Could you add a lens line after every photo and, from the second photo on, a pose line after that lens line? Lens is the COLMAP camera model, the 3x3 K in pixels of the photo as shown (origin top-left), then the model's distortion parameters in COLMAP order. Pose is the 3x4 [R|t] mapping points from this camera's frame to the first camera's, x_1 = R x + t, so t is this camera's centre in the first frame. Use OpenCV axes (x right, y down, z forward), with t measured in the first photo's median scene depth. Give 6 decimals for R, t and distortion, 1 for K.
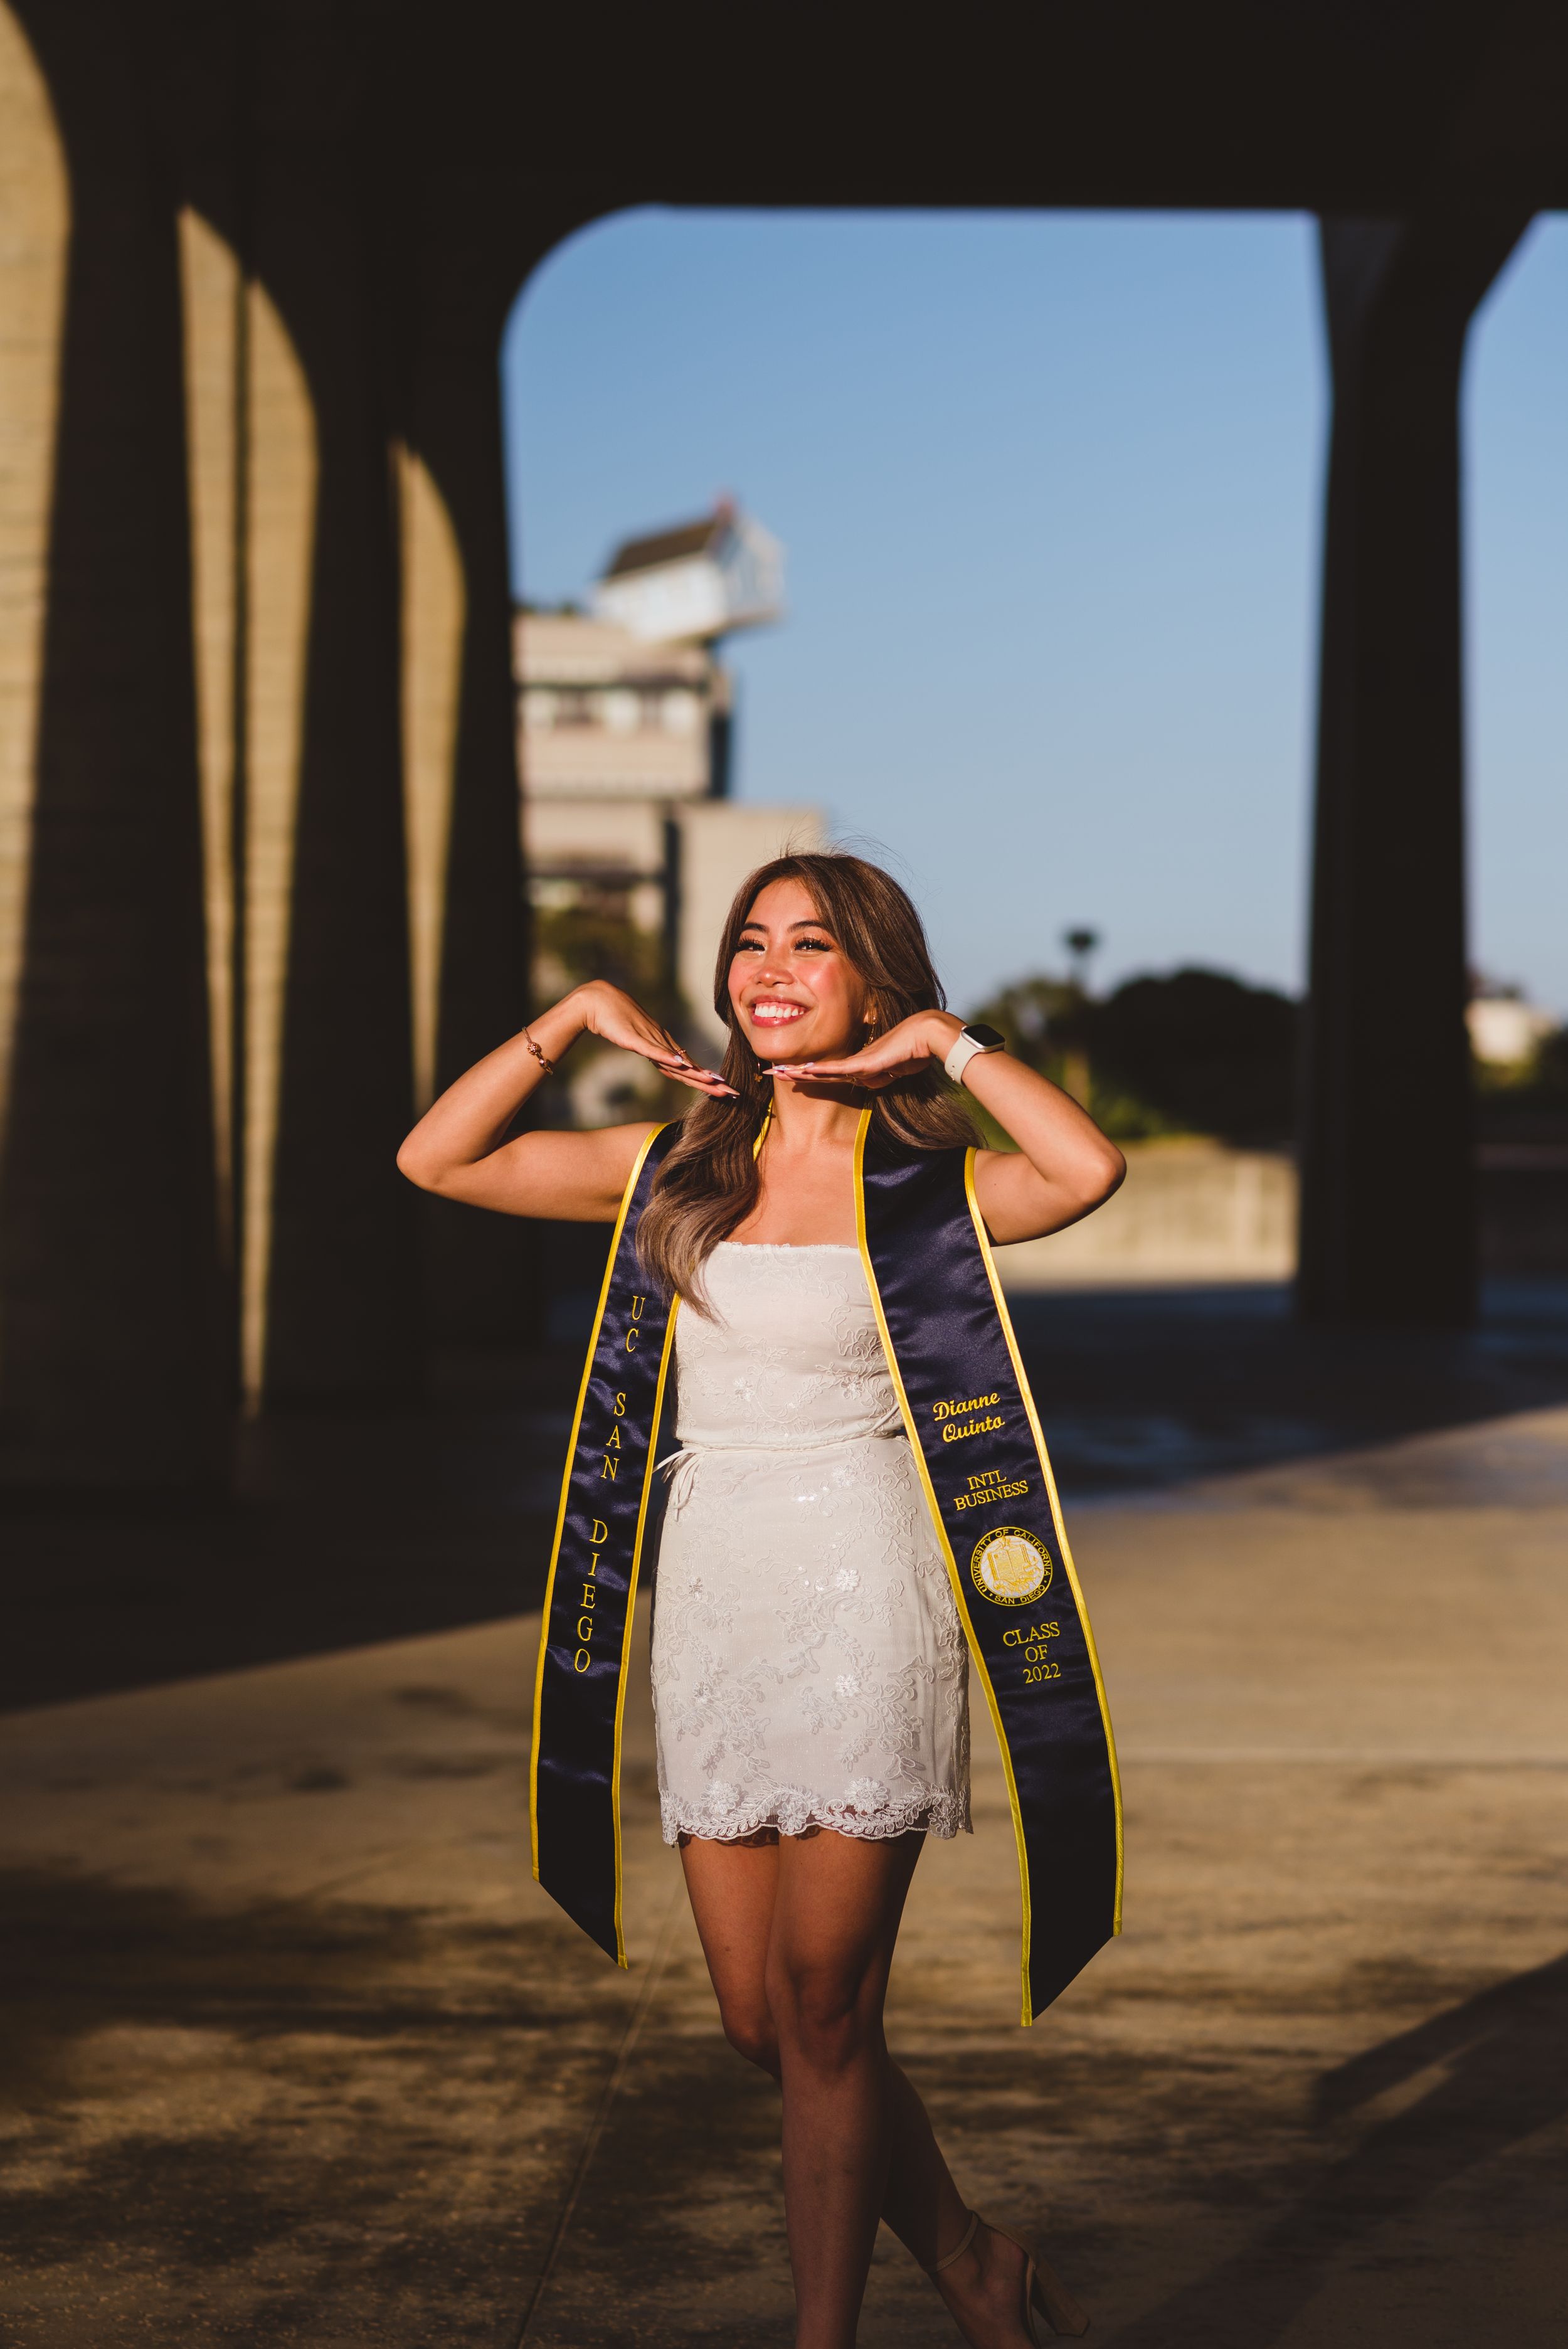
lens RADIAL K [[5649.8, 0, 784.0], [0, 5649.8, 1174.5], [0, 0, 1]] dist [0.016711, -0.198735]
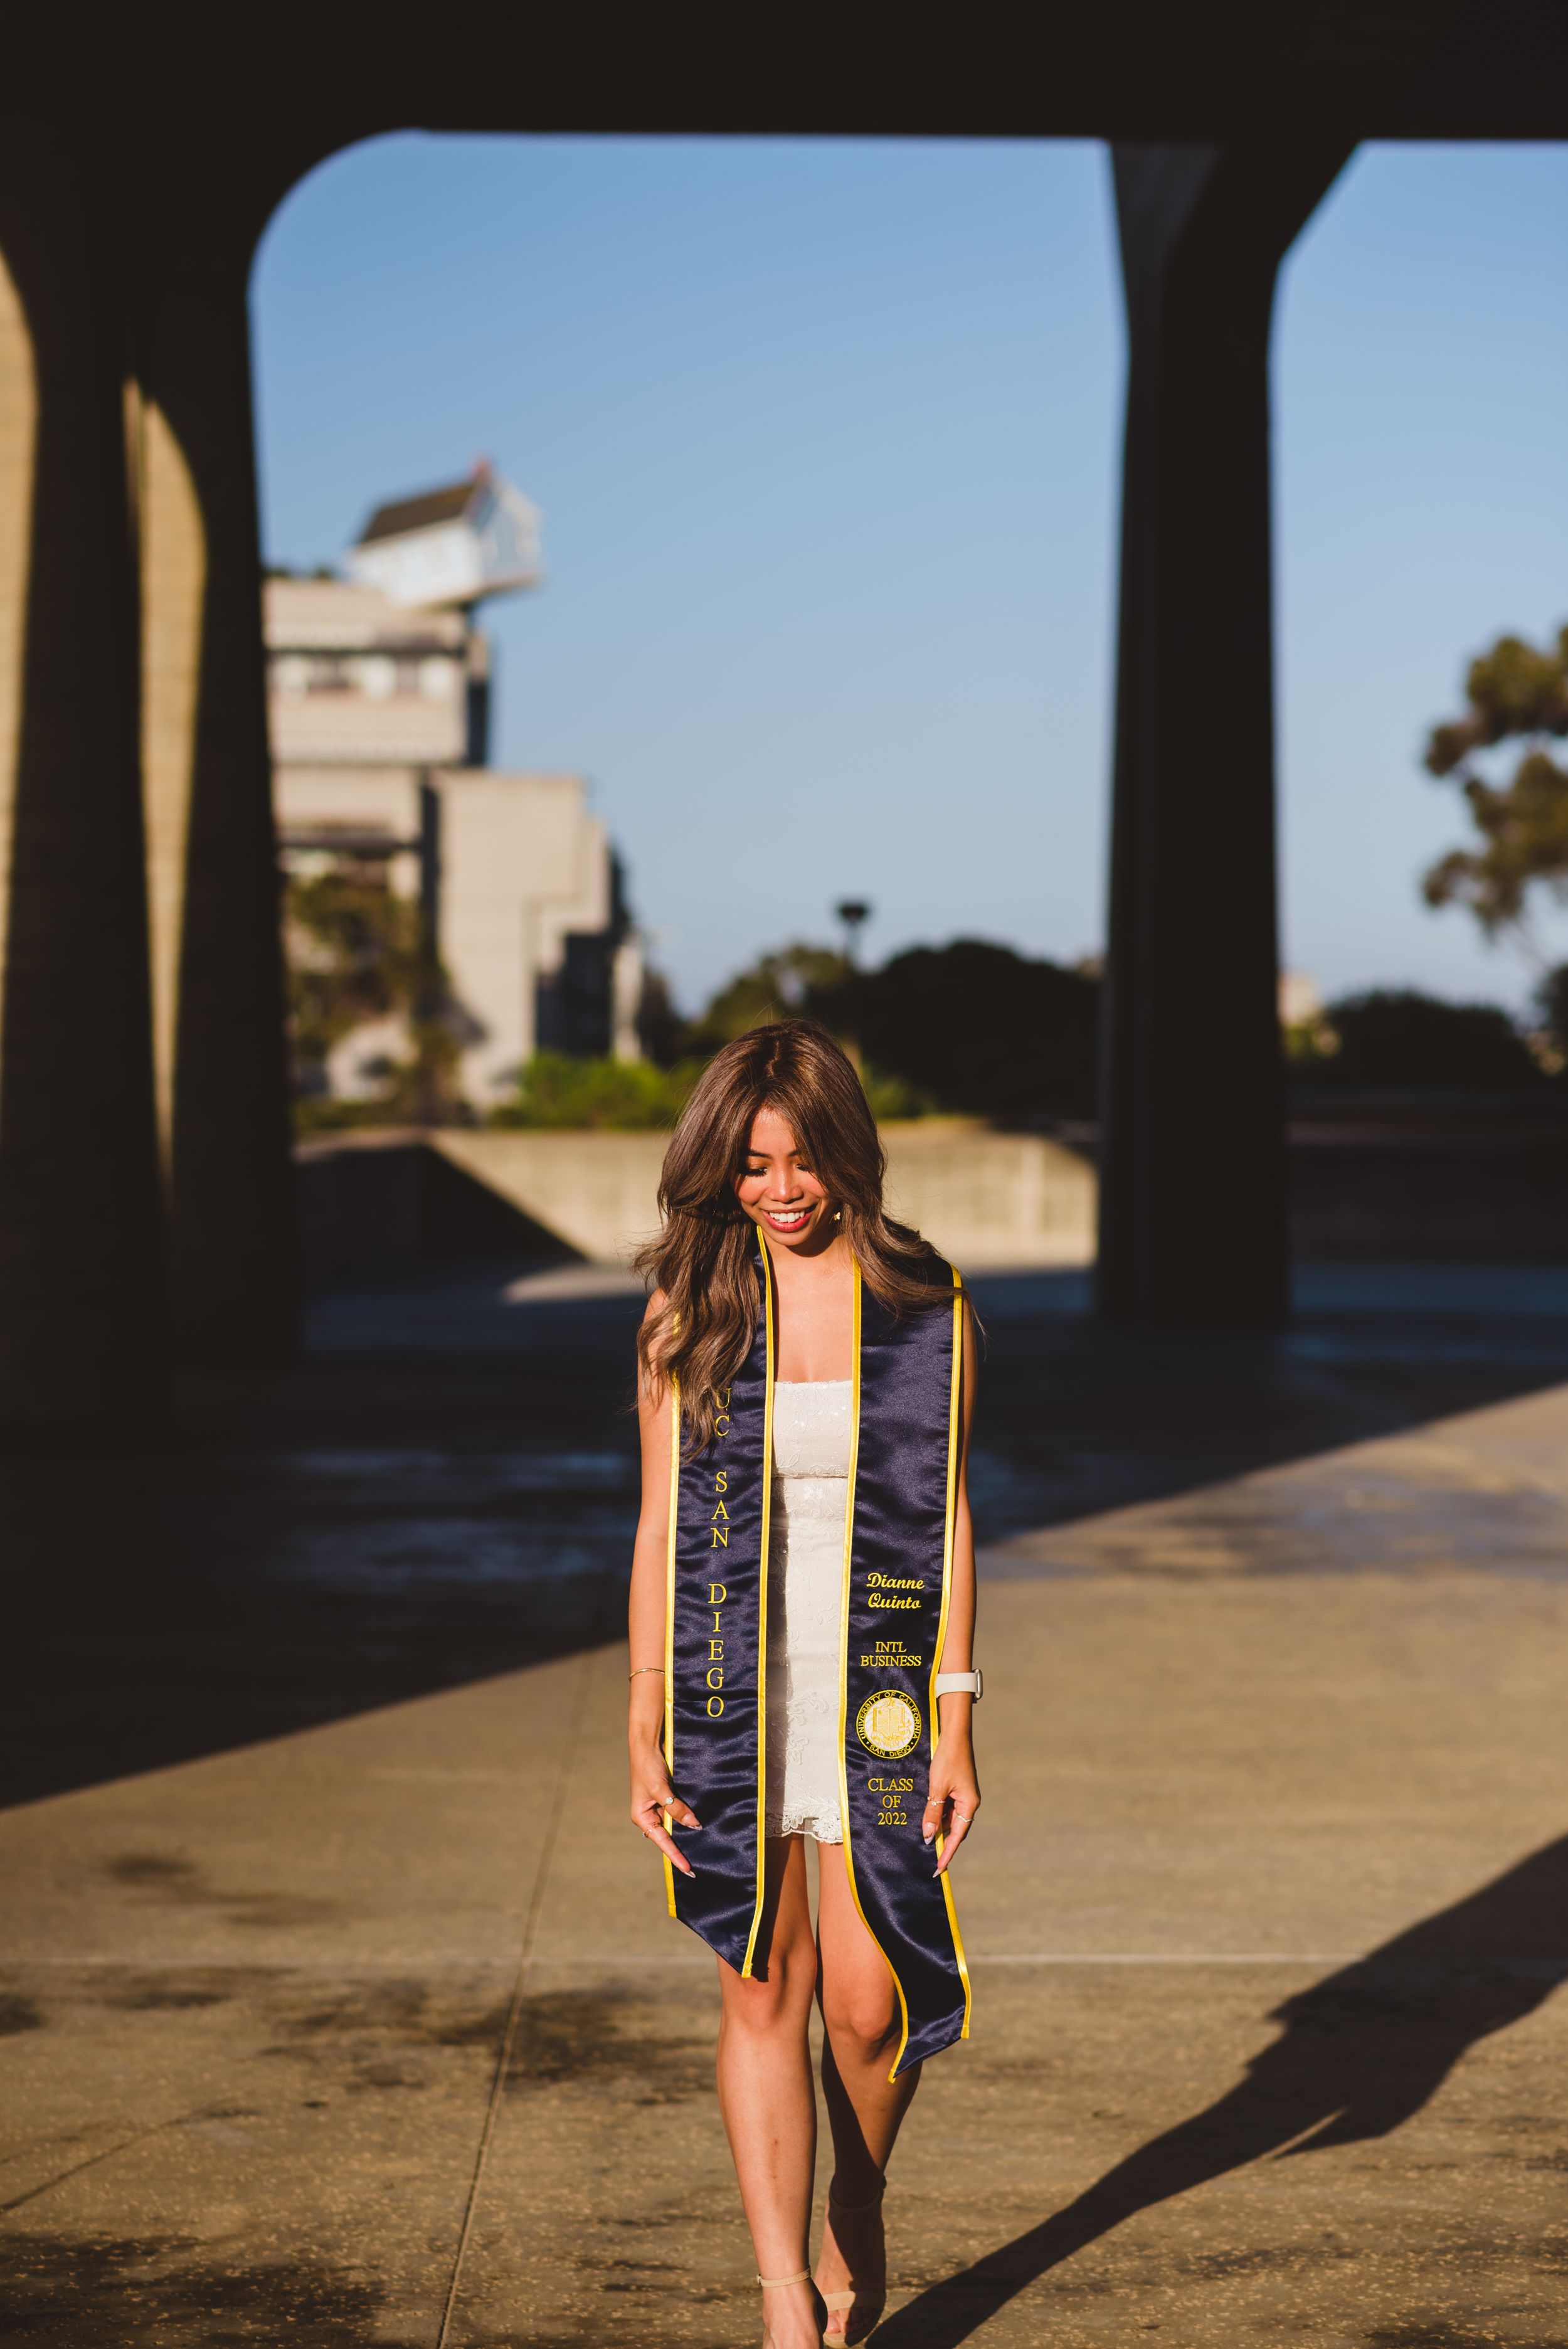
lens RADIAL K [[5379.6, 0, 784.0], [0, 5379.6, 1174.5], [0, 0, 1]] dist [0.006418, 0.326607]
pose [[0.998917, -0.005357, 0.046215, -0.003148], [0.004898, 0.999938, 0.010047, -0.007513], [-0.046266, -0.009810, 0.998881, 0.101555]]
